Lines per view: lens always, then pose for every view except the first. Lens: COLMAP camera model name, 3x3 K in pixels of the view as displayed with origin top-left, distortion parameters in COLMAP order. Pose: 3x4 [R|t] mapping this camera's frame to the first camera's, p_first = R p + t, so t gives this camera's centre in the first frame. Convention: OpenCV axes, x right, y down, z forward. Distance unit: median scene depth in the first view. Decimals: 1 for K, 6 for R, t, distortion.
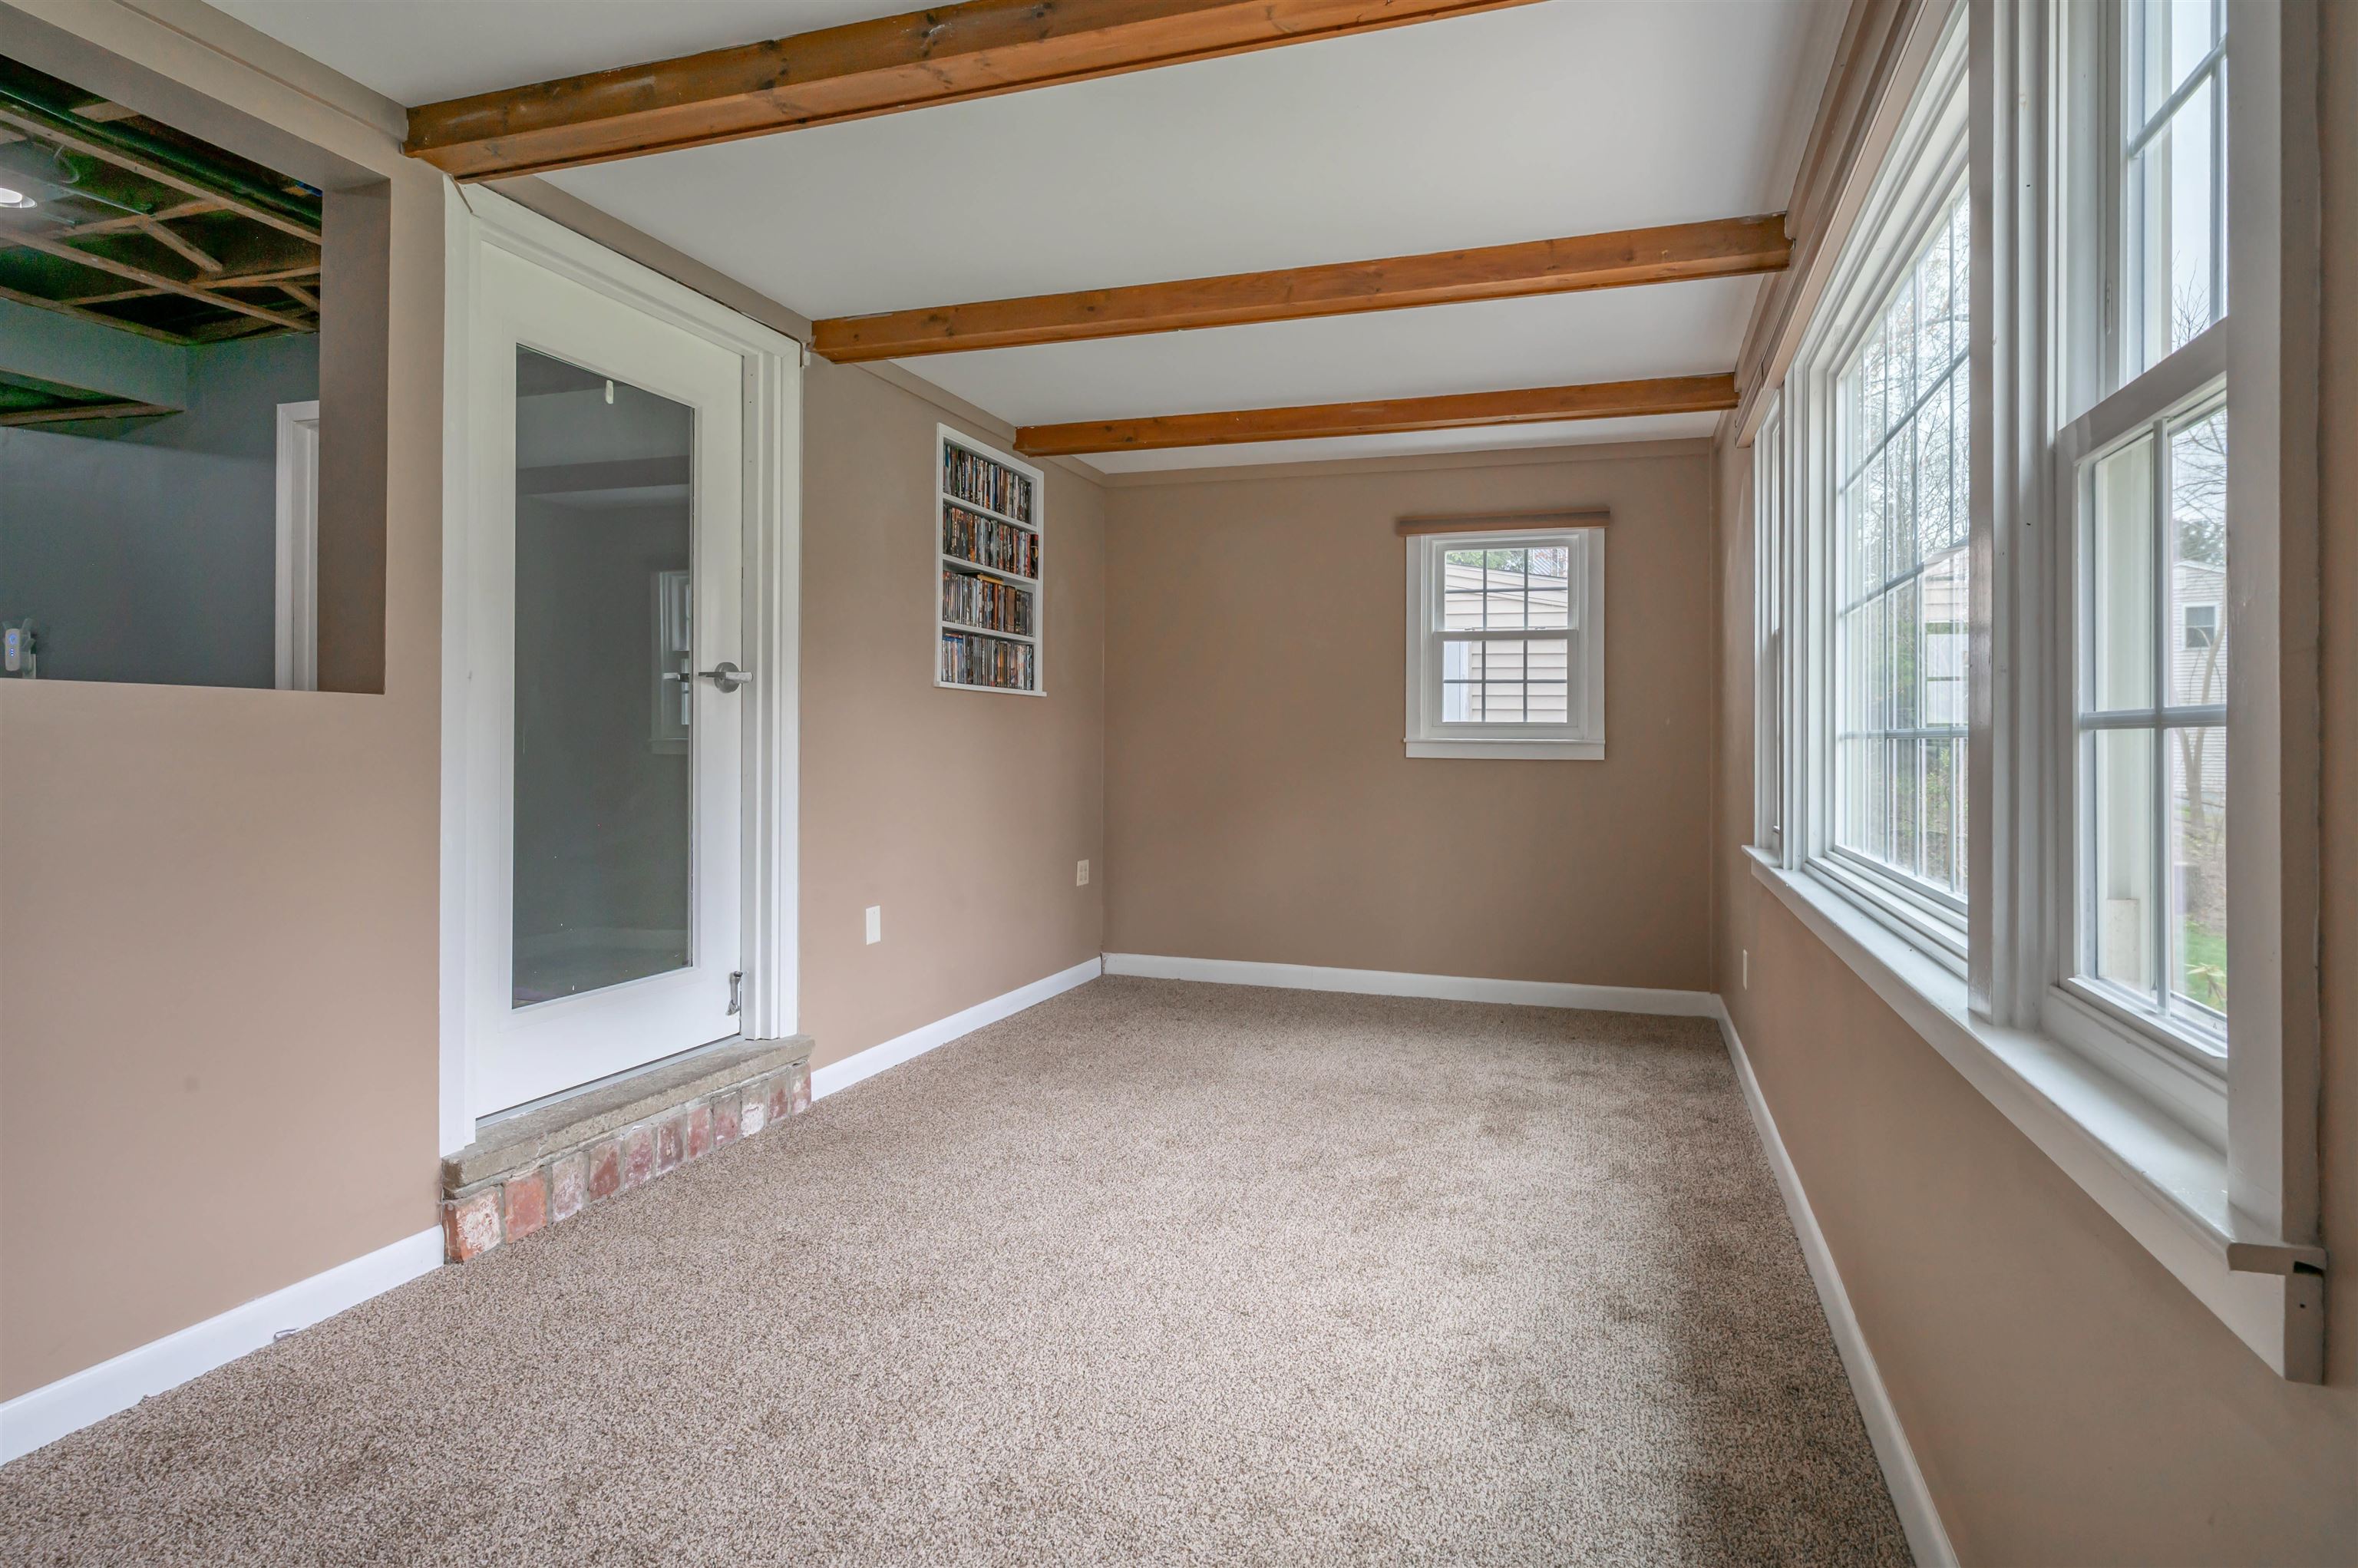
lens RADIAL K [[1142.7, 0, 1240.8], [0, 1142.7, 732.5], [0, 0, 1]] dist [-0.006526, 0.000420]
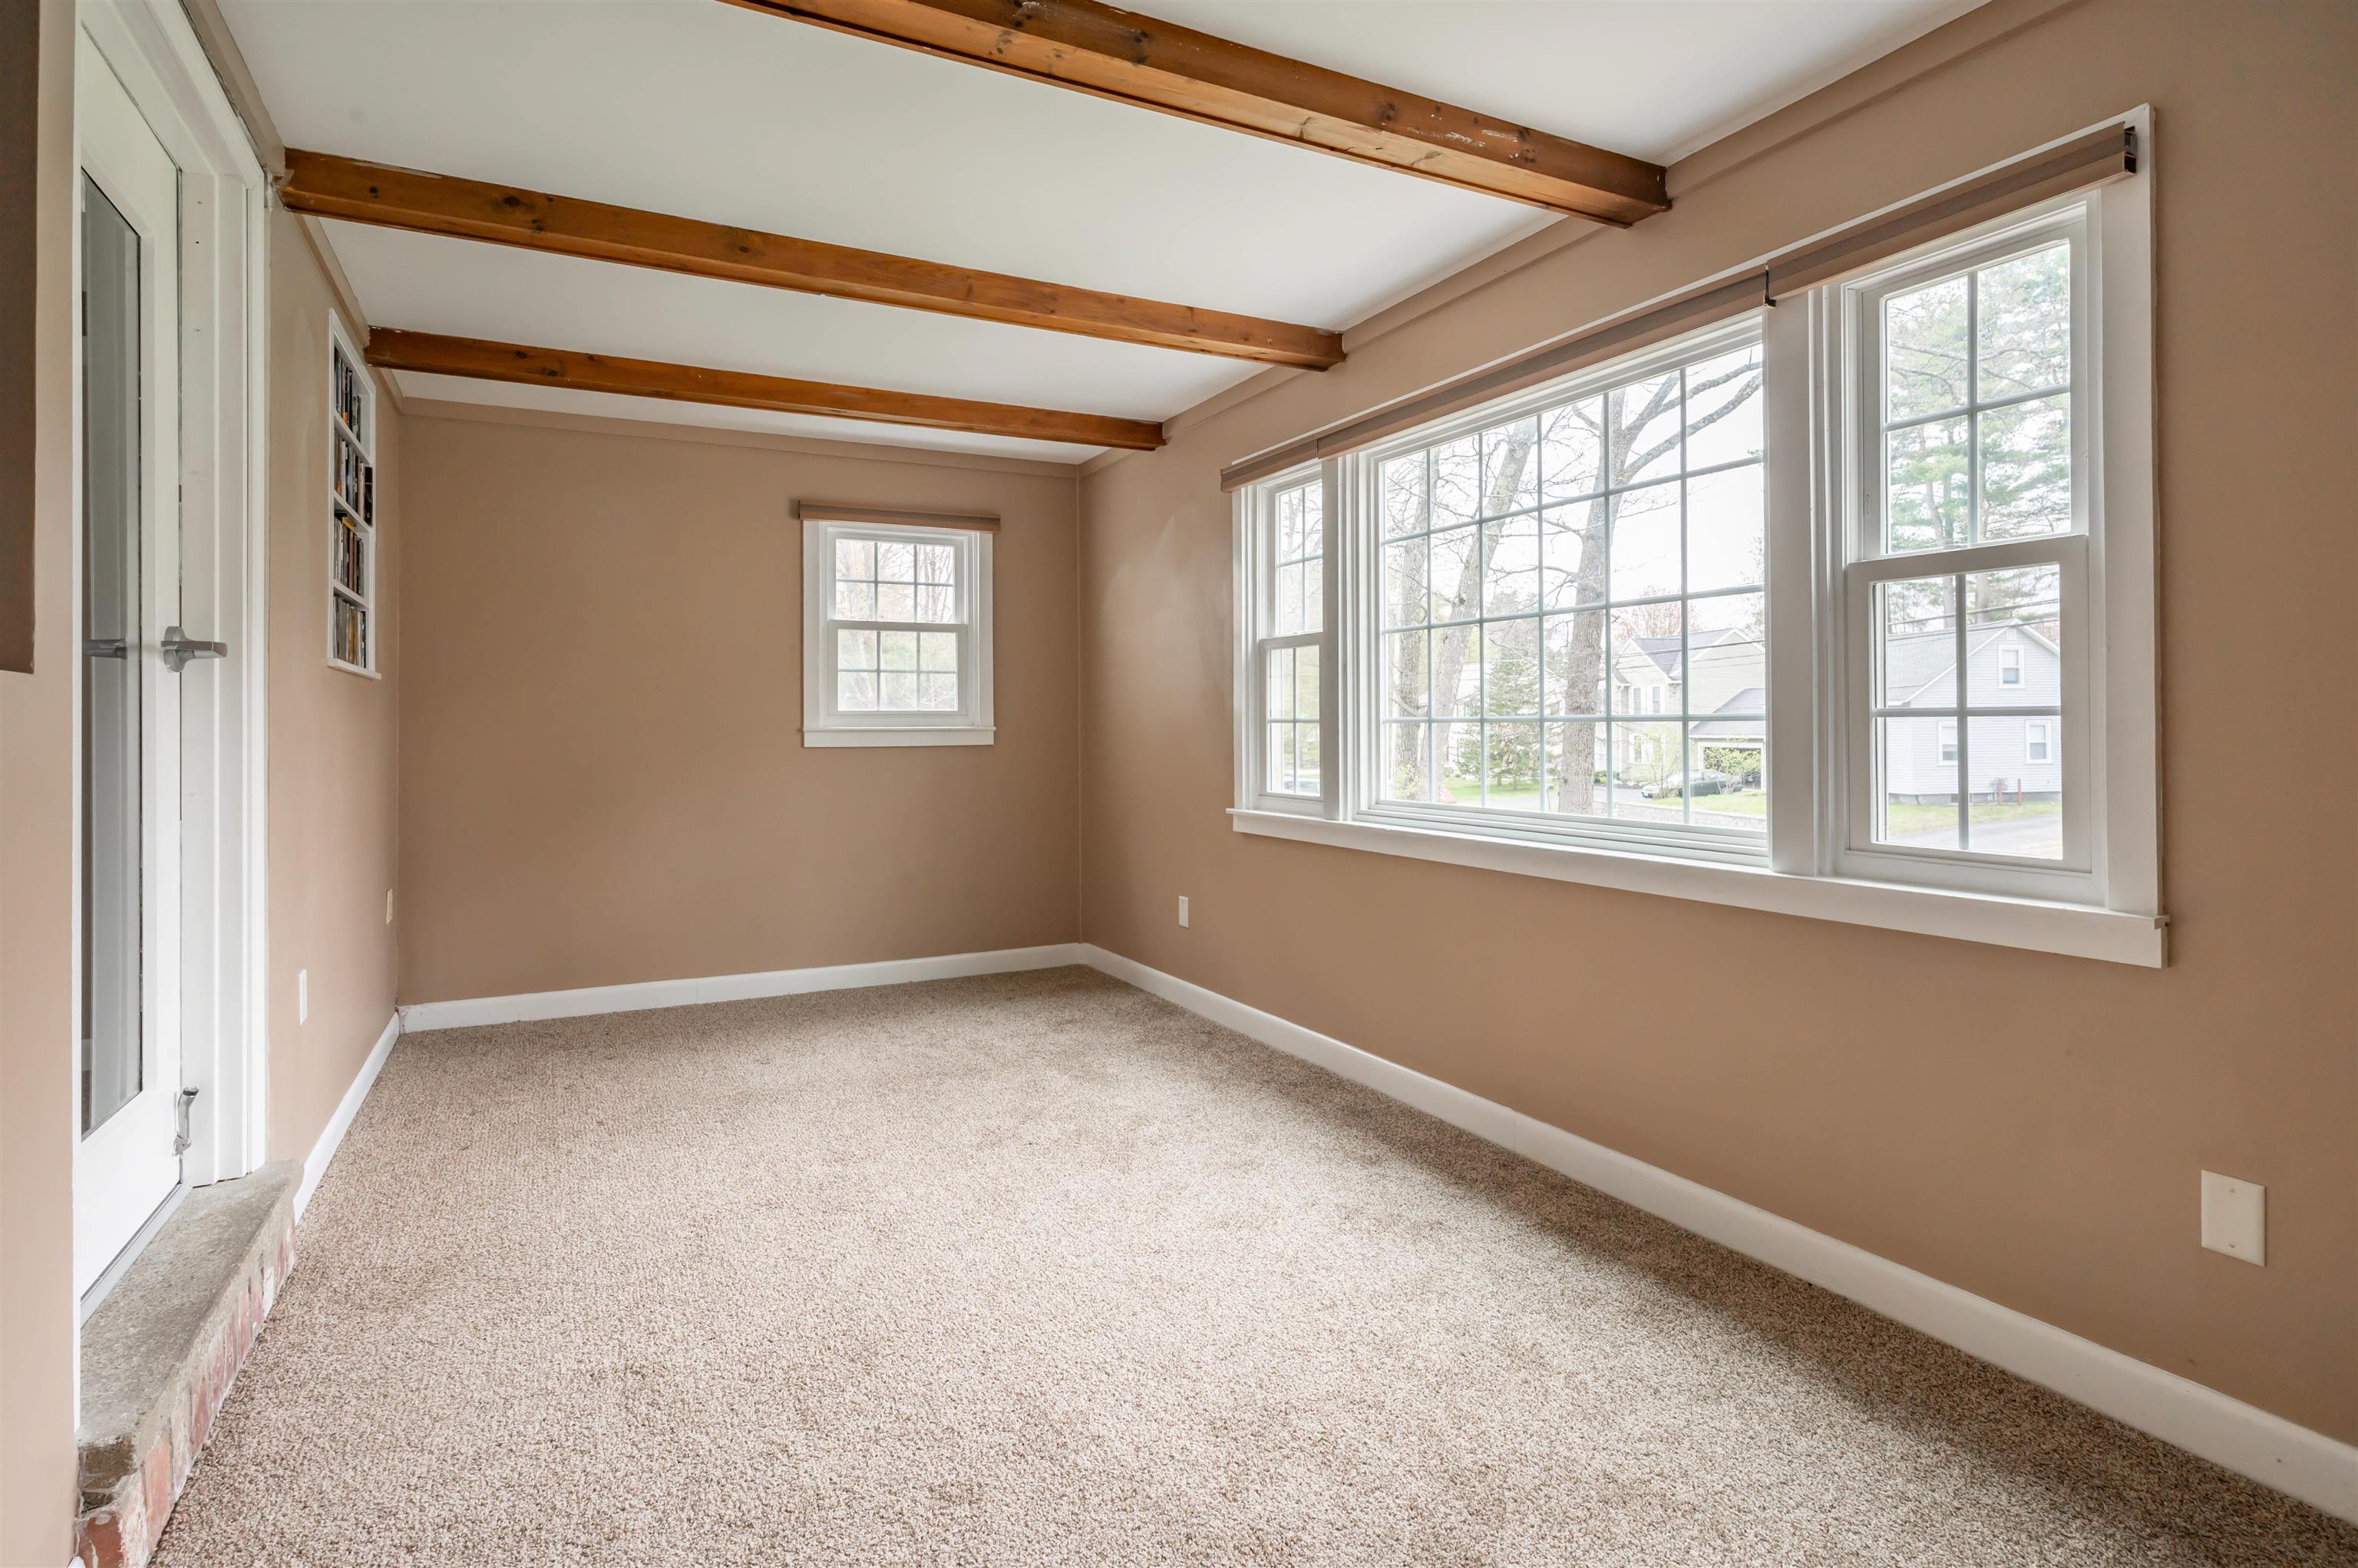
lens RADIAL K [[1142.7, 0, 1183.2], [0, 1142.7, 715.2], [0, 0, 1]] dist [-0.006526, 0.000420]
pose [[0.736259, -0.006037, 0.676673, -0.520666], [0.008388, 0.999965, -0.000206, -0.005069], [-0.676648, 0.005827, 0.736283, 0.124336]]
